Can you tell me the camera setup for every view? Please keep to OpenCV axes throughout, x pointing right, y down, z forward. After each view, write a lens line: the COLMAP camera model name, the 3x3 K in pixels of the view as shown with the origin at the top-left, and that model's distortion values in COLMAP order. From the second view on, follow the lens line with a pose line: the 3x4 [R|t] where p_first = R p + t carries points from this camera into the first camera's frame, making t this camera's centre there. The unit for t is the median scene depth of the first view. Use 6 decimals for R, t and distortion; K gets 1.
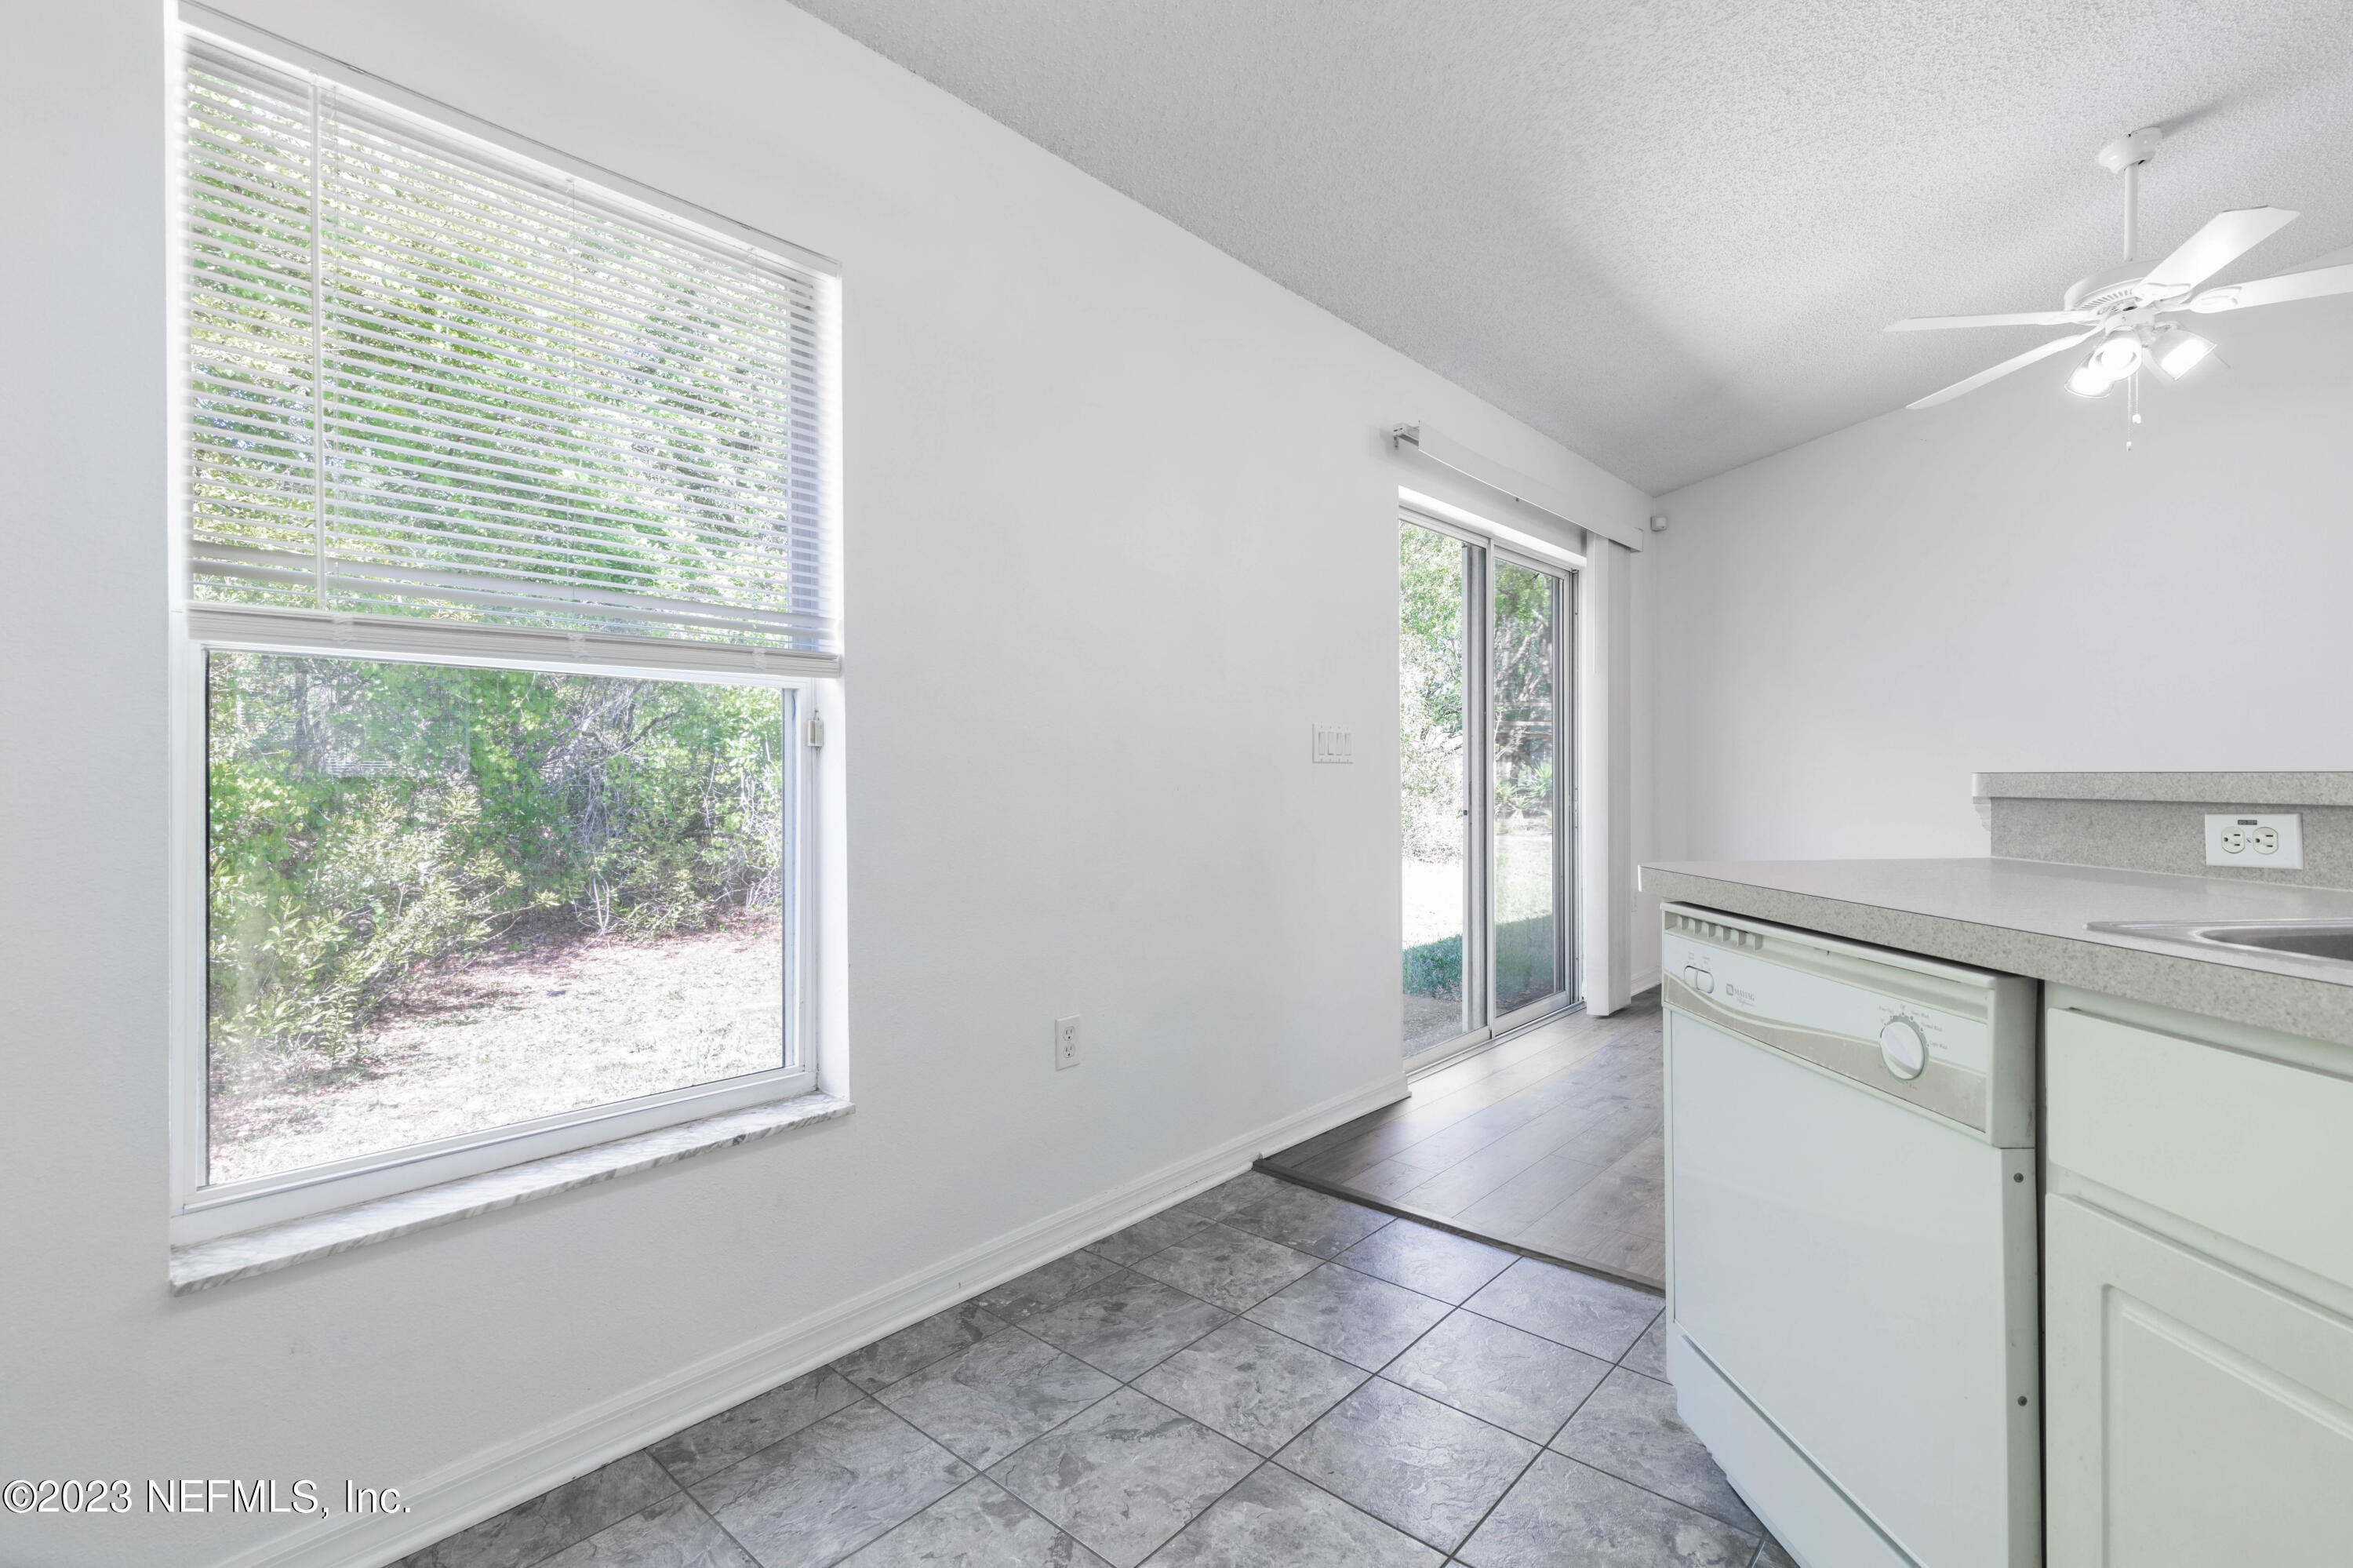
lens RADIAL K [[1054.9, 0, 1207.7], [0, 1054.9, 767.5], [0, 0, 1]] dist [0.000232, -0.000037]
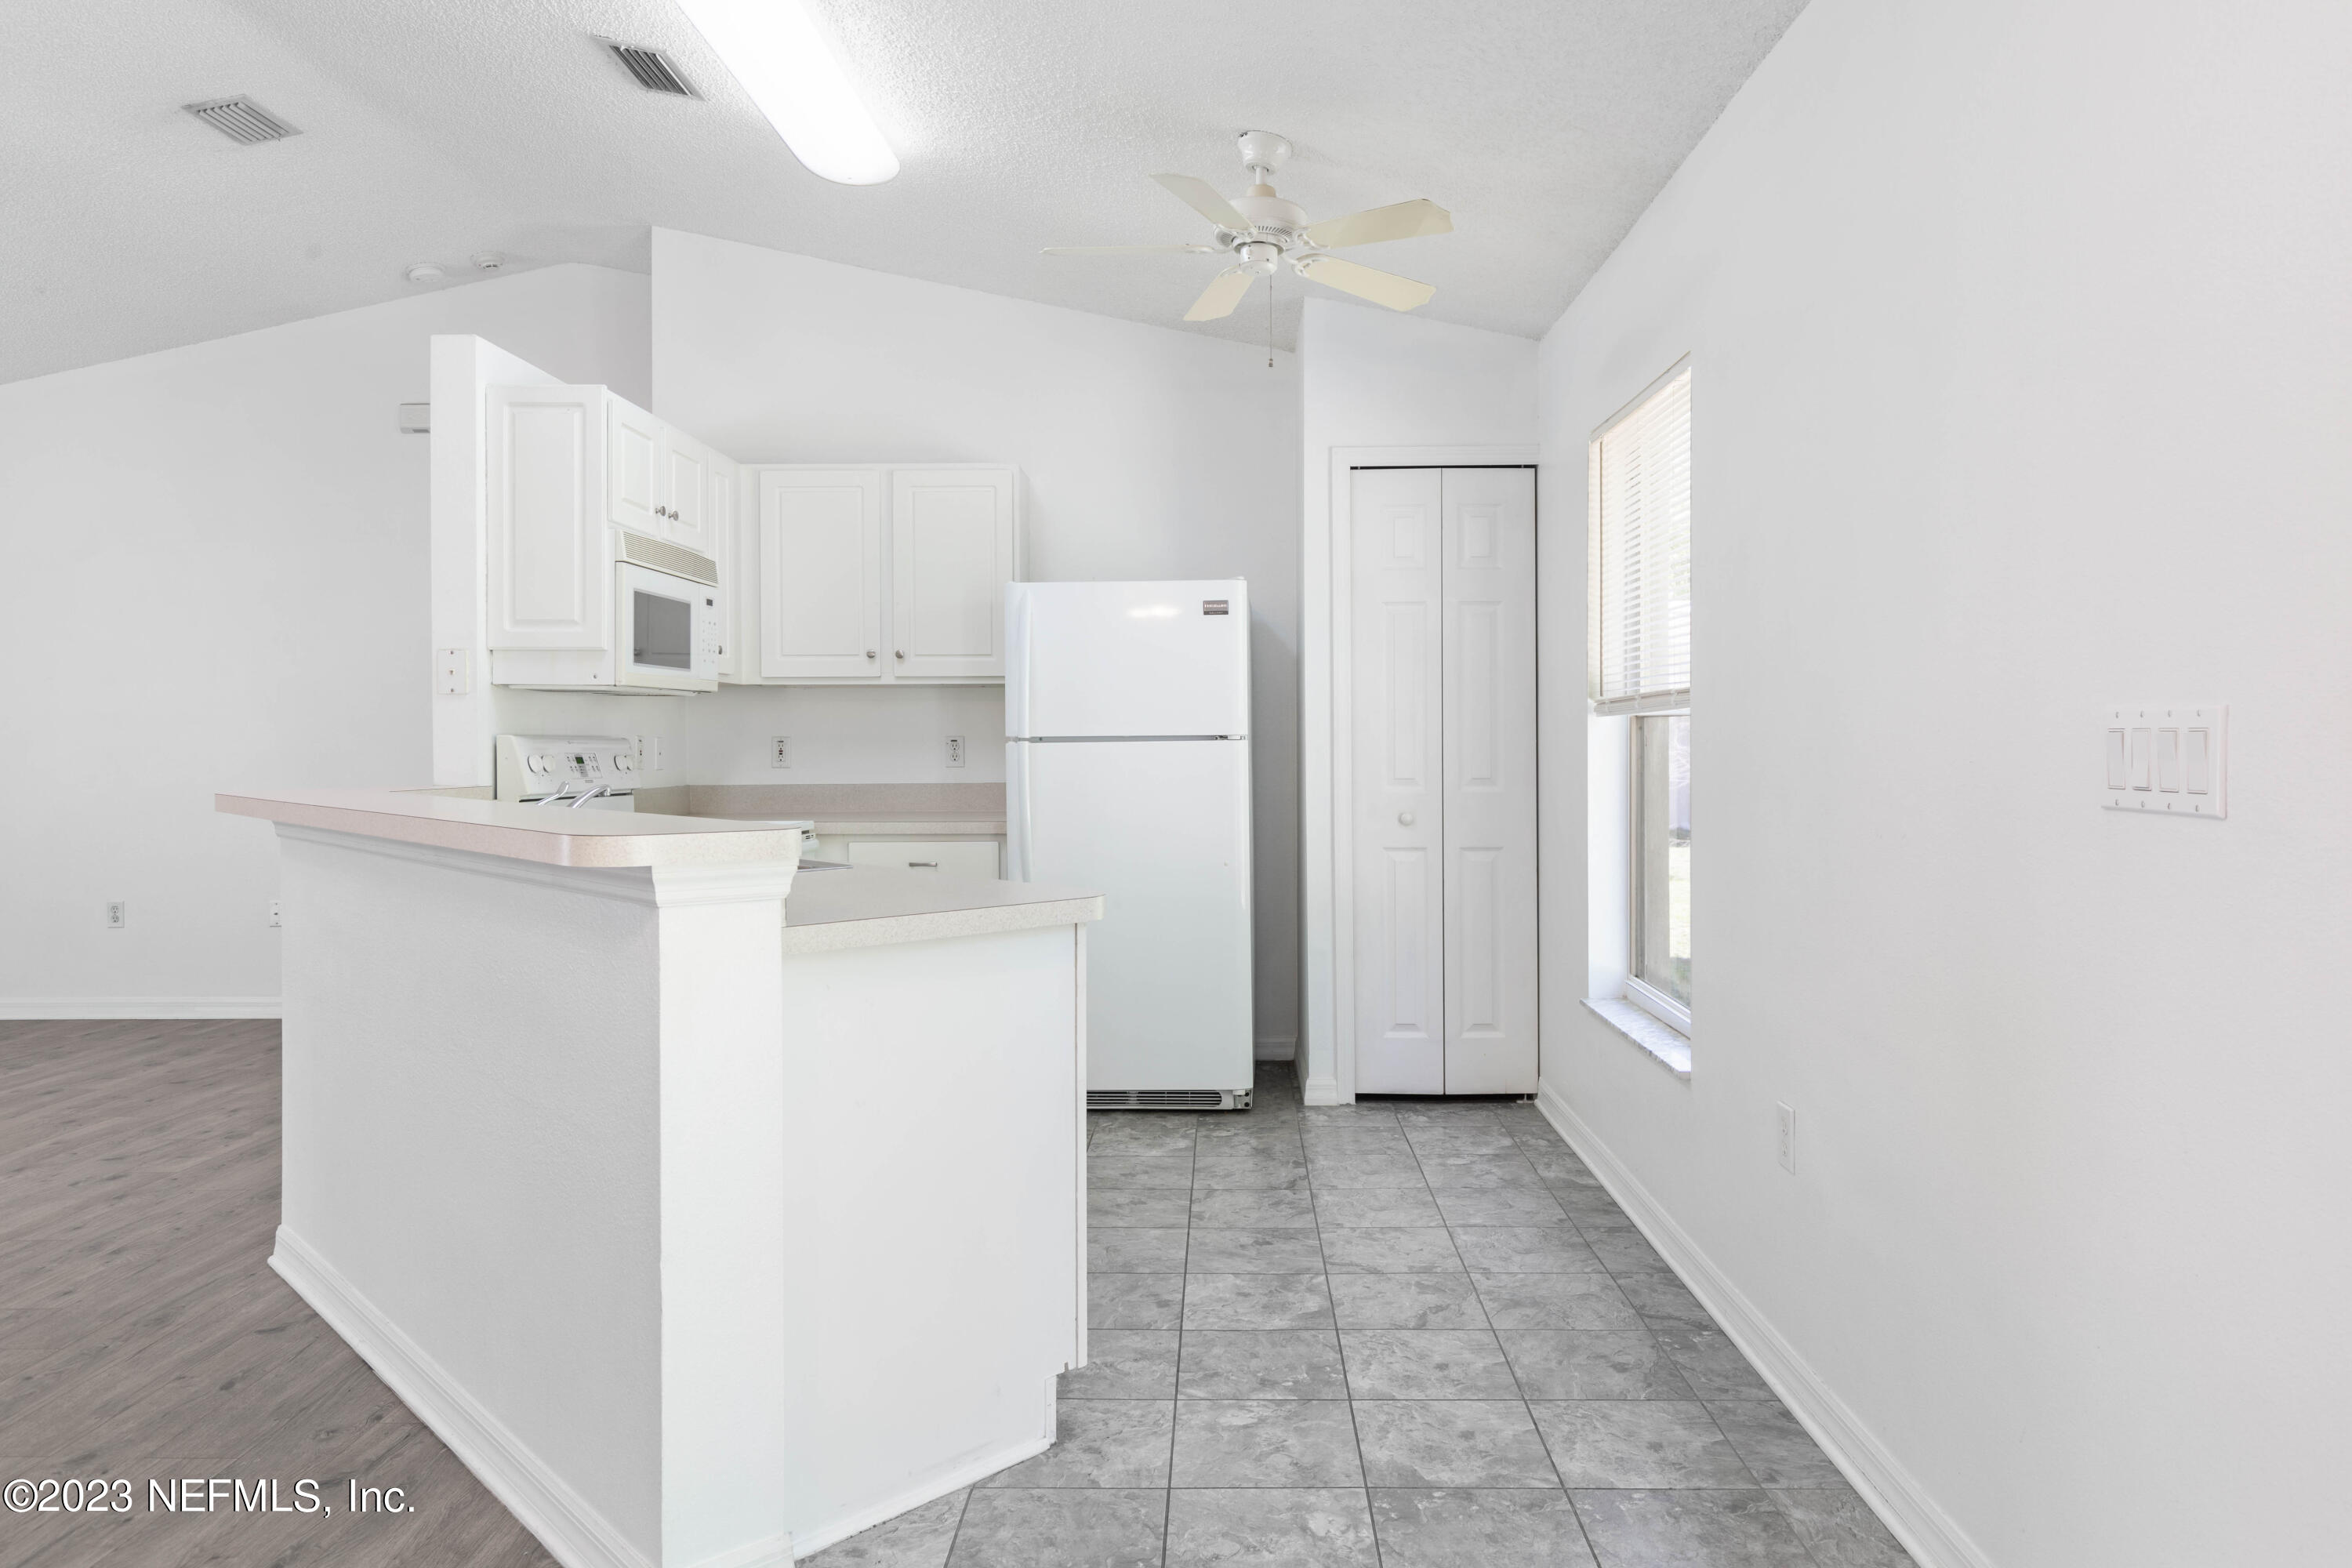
lens RADIAL K [[1502.1, 0, 1208.5], [0, 1502.1, 749.5], [0, 0, 1]] dist [0.005565, -0.000068]
pose [[-0.766659, 0.012719, -0.641928, 1.259099], [0.012864, 0.999907, 0.004448, -0.058351], [0.641925, -0.004848, -0.766752, 2.160349]]
